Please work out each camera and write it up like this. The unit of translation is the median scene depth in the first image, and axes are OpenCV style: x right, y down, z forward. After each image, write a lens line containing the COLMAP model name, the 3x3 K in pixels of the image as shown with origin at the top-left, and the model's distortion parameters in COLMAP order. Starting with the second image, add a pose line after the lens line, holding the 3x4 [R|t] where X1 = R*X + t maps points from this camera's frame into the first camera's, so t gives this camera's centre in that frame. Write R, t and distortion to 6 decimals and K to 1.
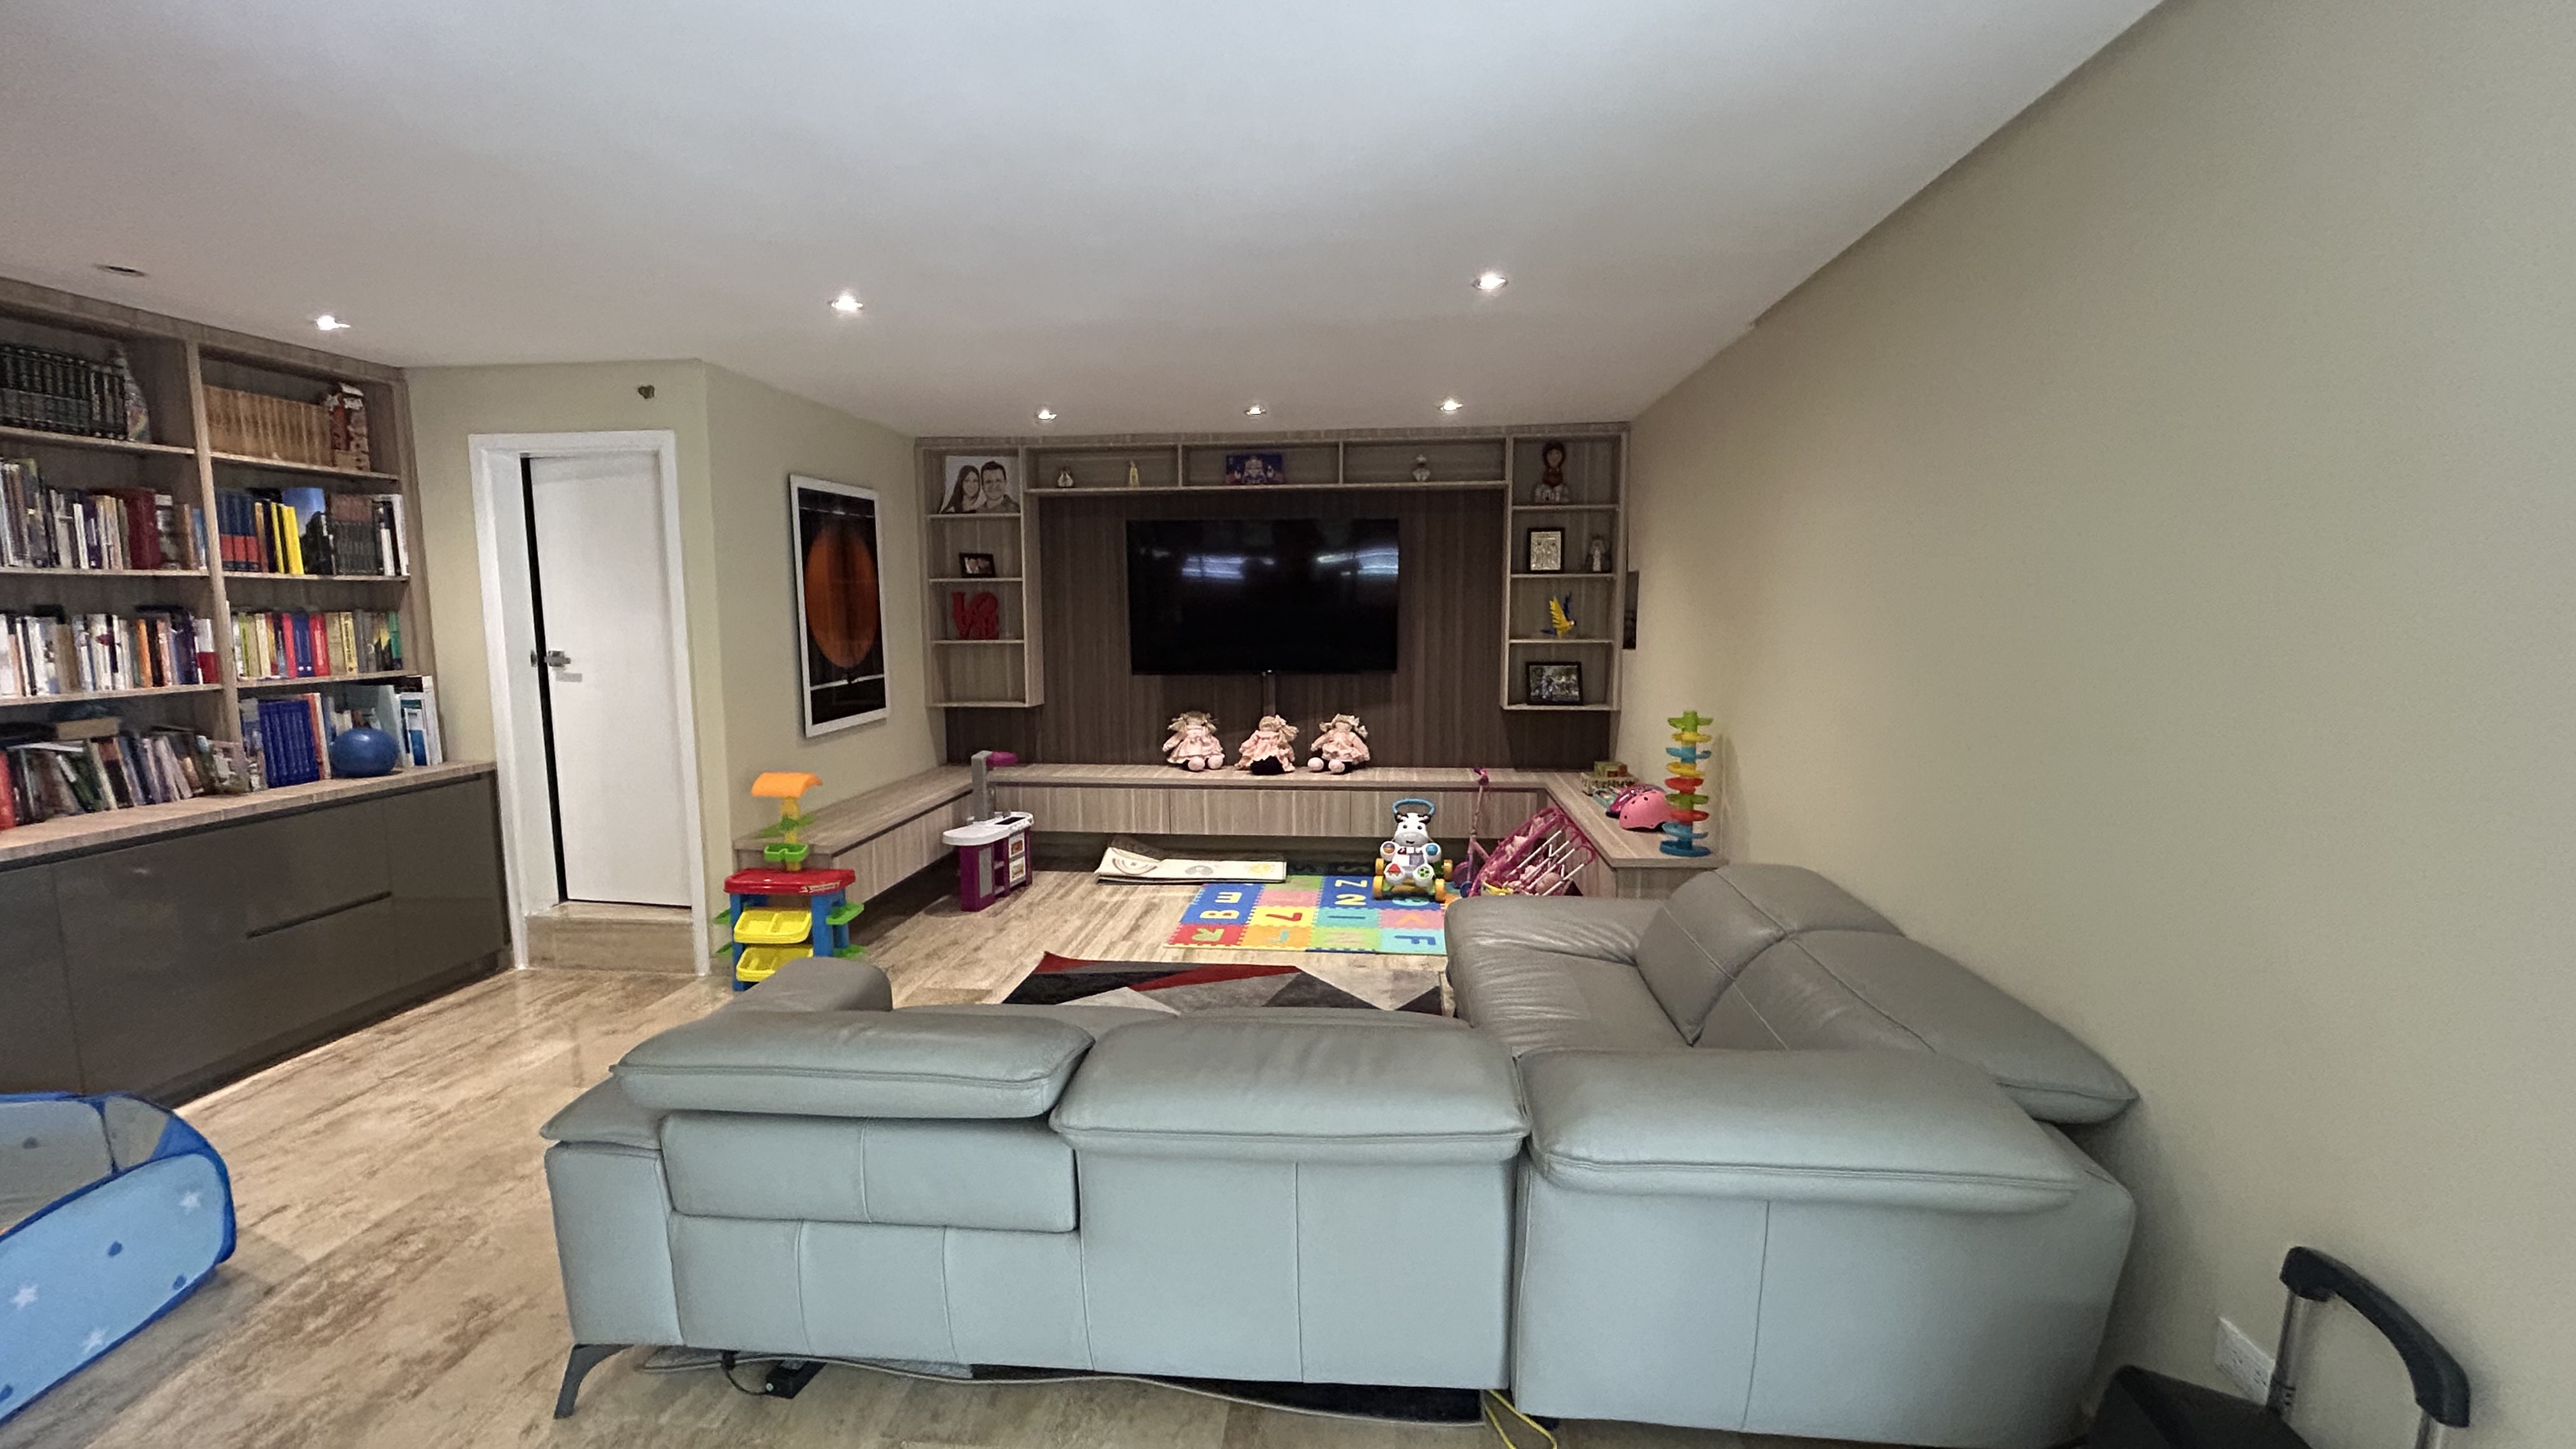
lens RADIAL K [[1049.9, 0, 1280.0], [0, 1049.9, 720.0], [0, 0, 1]] dist [-0.002321, 0.000754]
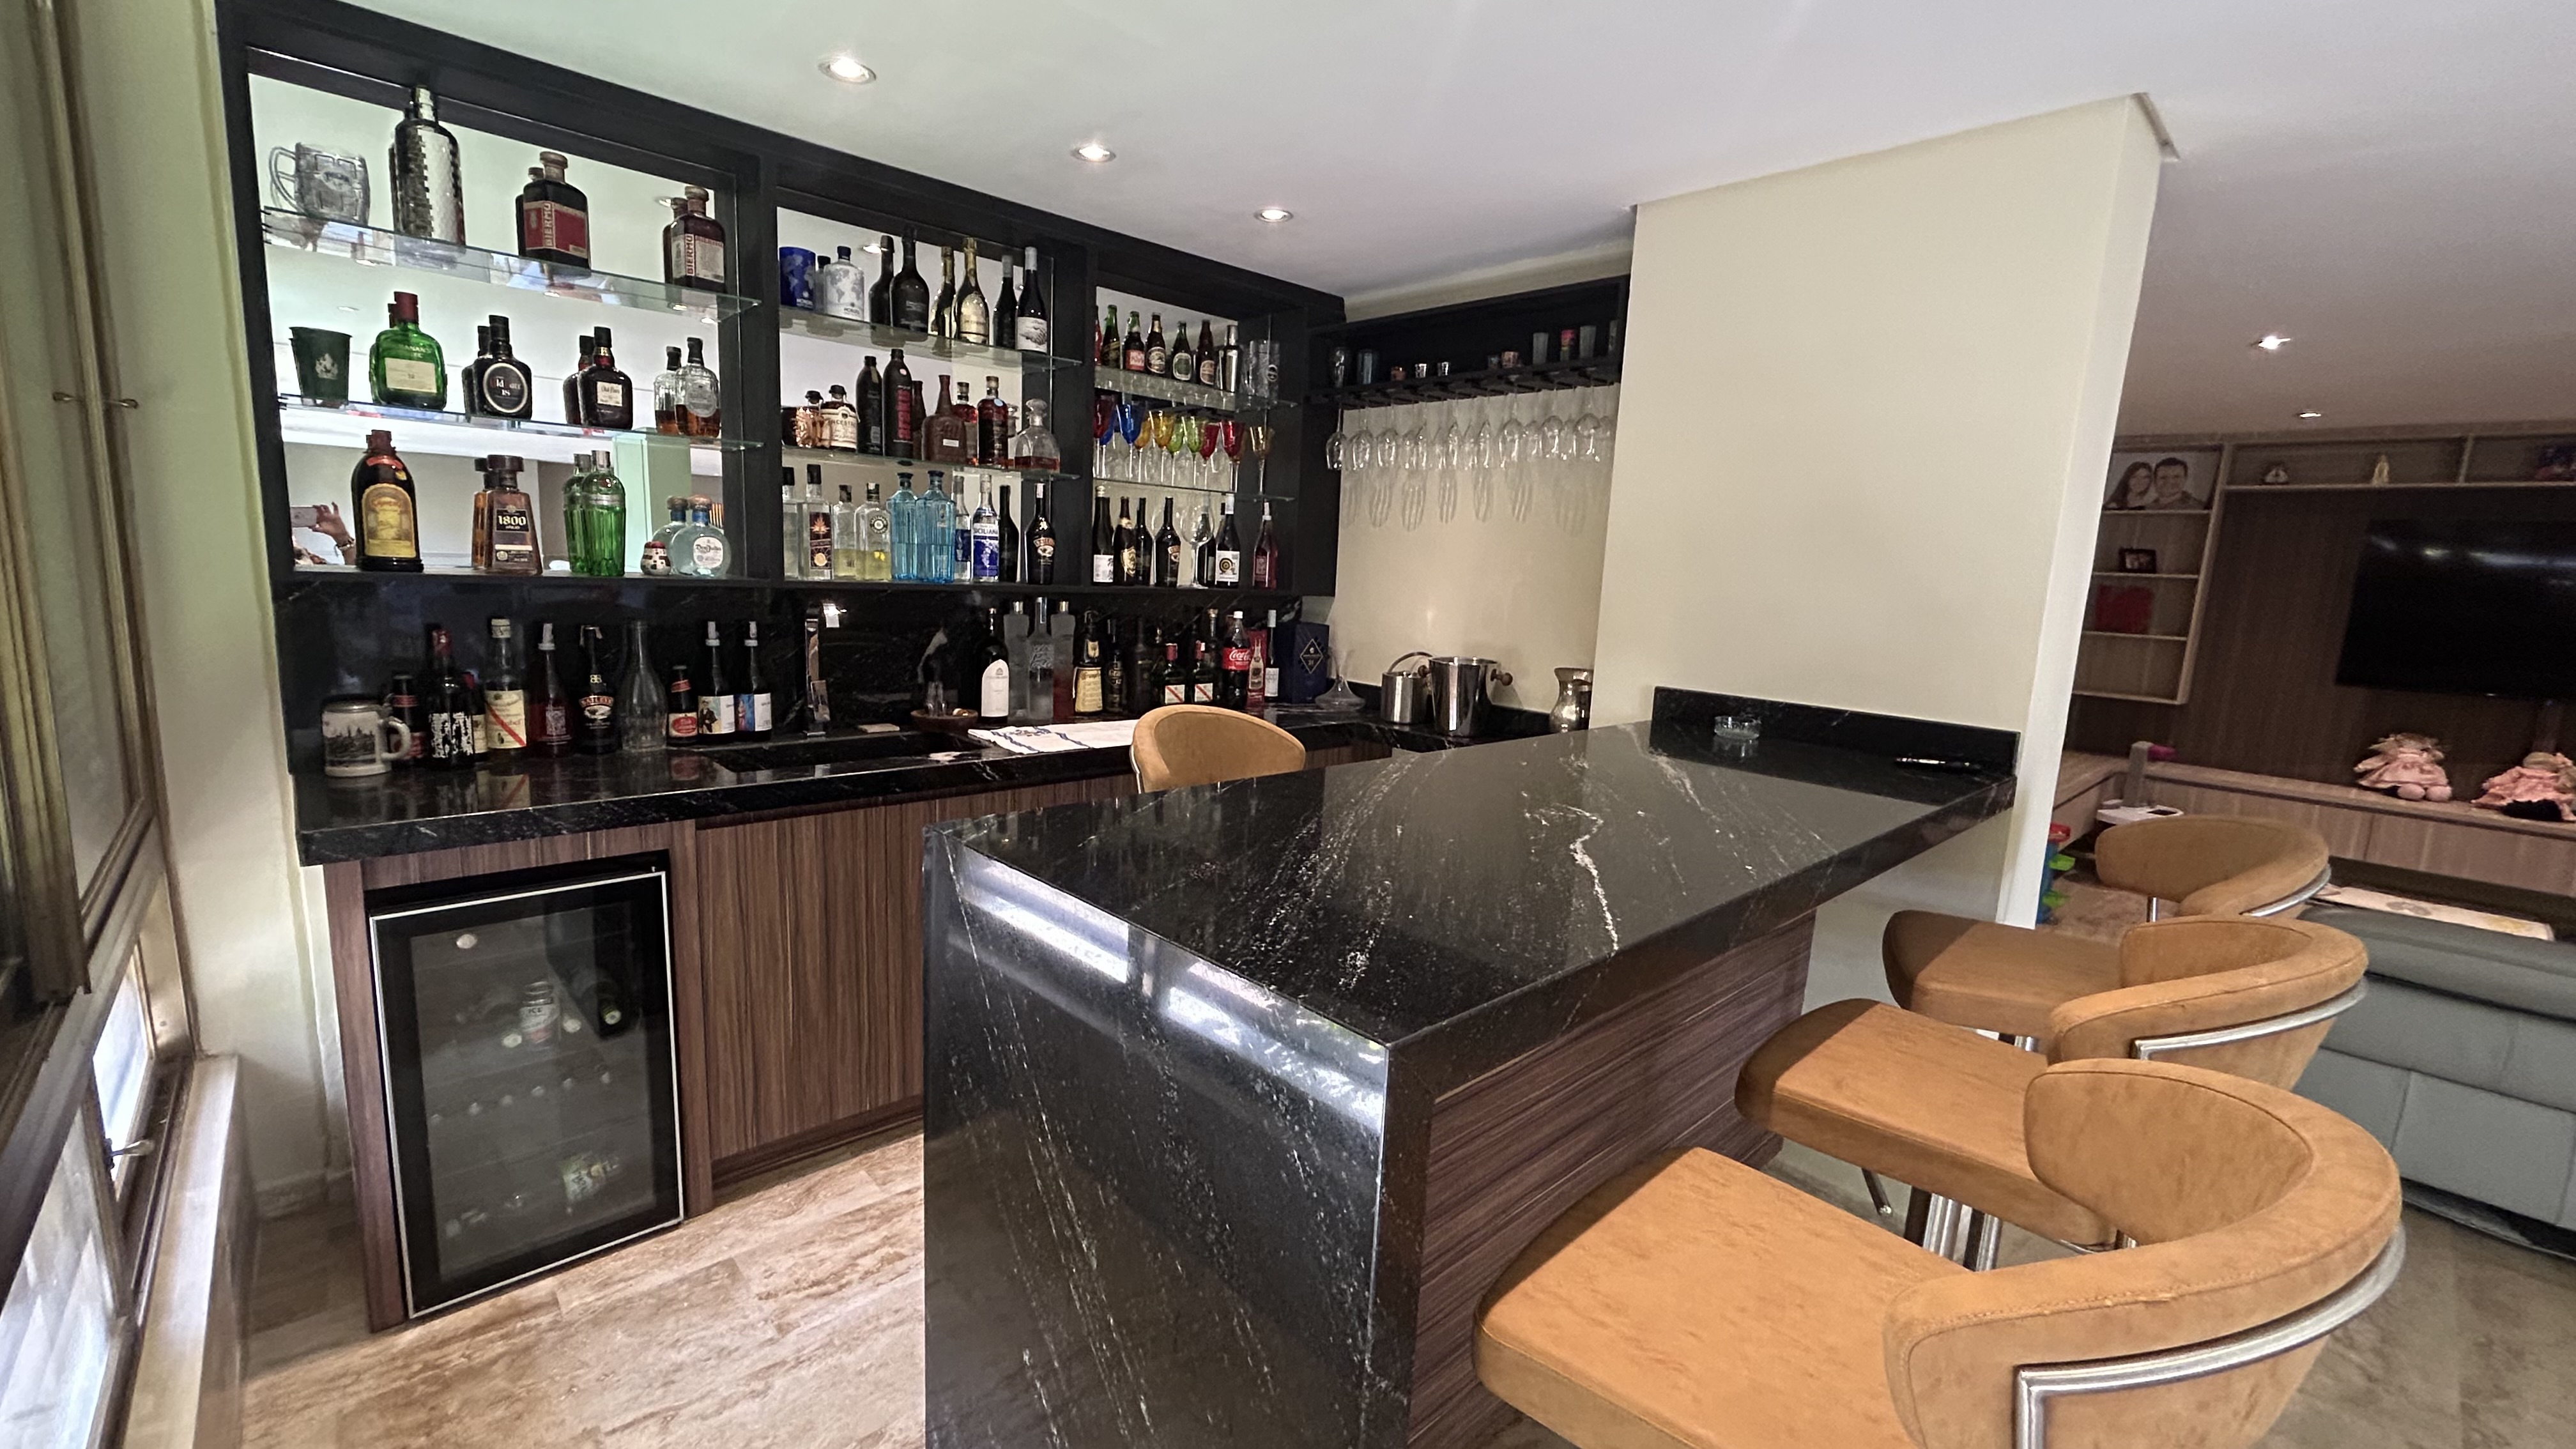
lens RADIAL K [[1049.9, 0, 1288.6], [0, 1049.9, 723.7], [0, 0, 1]] dist [-0.002321, 0.000754]
pose [[0.752195, 0.142632, -0.643318, -0.245079], [-0.124417, 0.989474, 0.073905, 0.039011], [0.647088, 0.024449, 0.762023, -0.326118]]
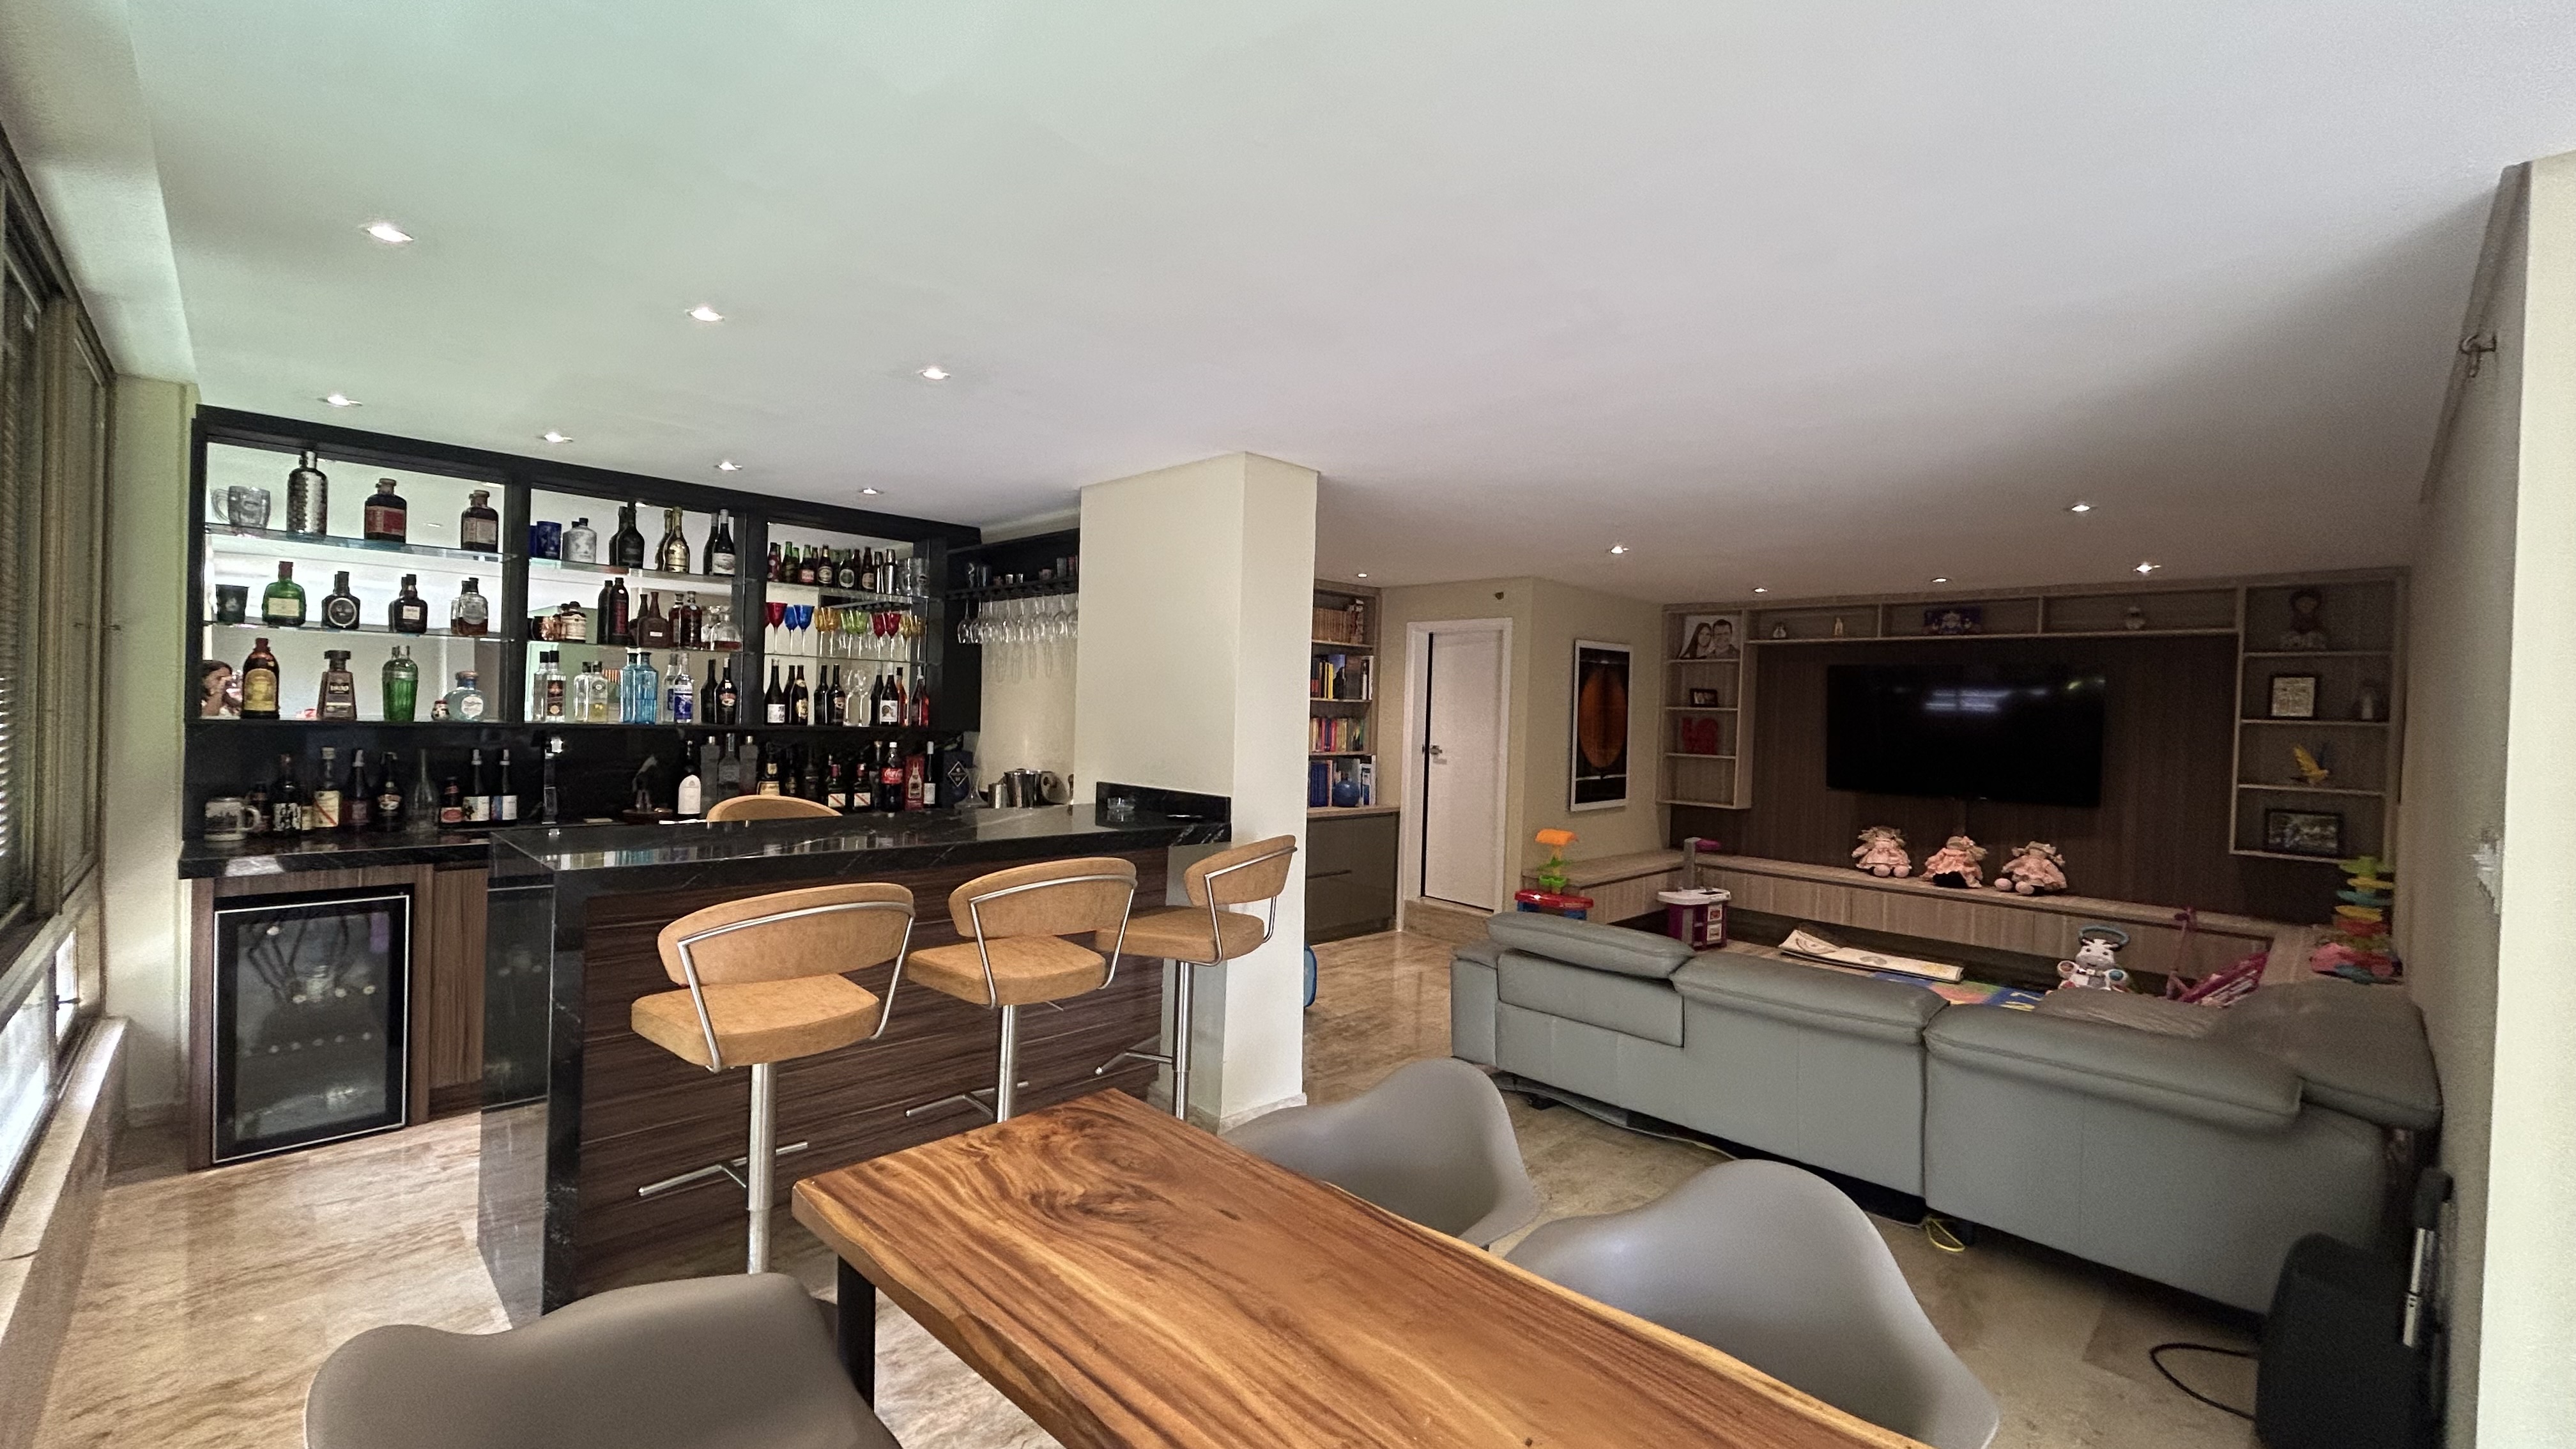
lens RADIAL K [[1049.9, 0, 1288.7], [0, 1049.9, 721.0], [0, 0, 1]] dist [-0.002321, 0.000754]
pose [[0.772069, 0.036431, -0.634494, 0.152301], [-0.106751, 0.991605, -0.072961, 0.033747], [0.626510, 0.124063, 0.769476, -0.347761]]
